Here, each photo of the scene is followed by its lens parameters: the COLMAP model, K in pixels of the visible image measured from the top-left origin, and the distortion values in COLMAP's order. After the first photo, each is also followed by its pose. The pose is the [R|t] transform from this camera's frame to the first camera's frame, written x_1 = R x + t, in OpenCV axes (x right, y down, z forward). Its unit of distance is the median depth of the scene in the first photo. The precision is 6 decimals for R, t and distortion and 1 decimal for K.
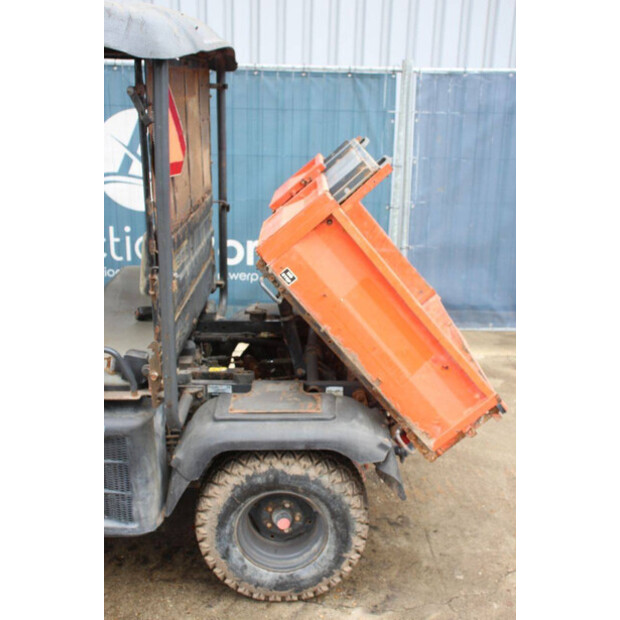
lens RADIAL K [[697.1, 0, 310.0], [0, 697.1, 310.0], [0, 0, 1]] dist [0.005750, -0.019409]
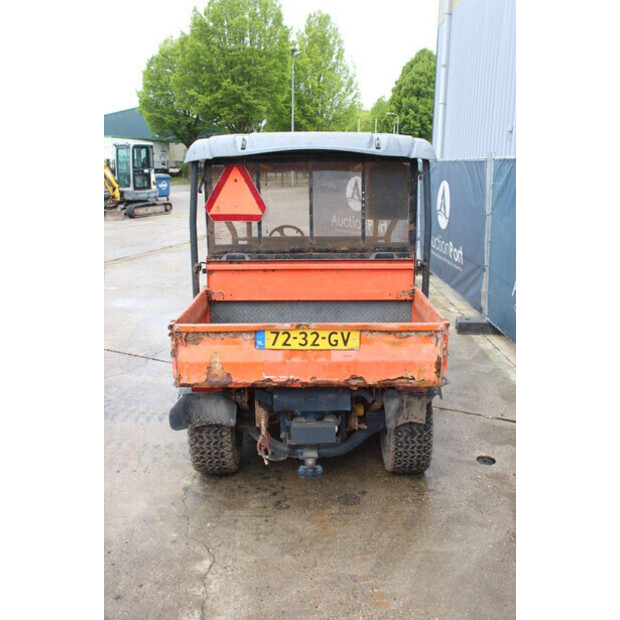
lens RADIAL K [[535.2, 0, 310.0], [0, 535.2, 310.0], [0, 0, 1]] dist [-0.087415, 0.002143]
pose [[0.029414, 0.243351, -0.969492, 0.873189], [-0.299649, 0.927451, 0.223707, -0.234426], [0.953596, 0.283928, 0.100200, 0.751576]]
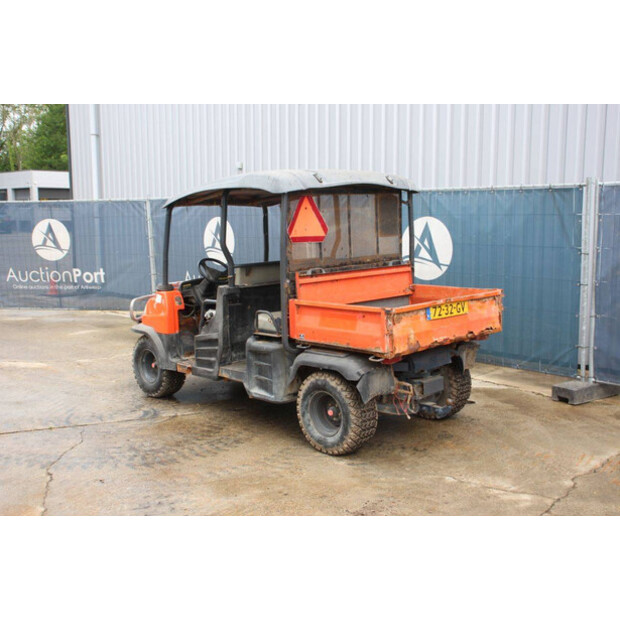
lens RADIAL K [[697.1, 0, 310.0], [0, 697.1, 310.0], [0, 0, 1]] dist [0.005750, -0.019409]
pose [[0.705310, 0.074069, -0.705019, 0.964726], [-0.188107, 0.978429, -0.085392, 0.148272], [0.683486, 0.192847, 0.704029, -0.366022]]
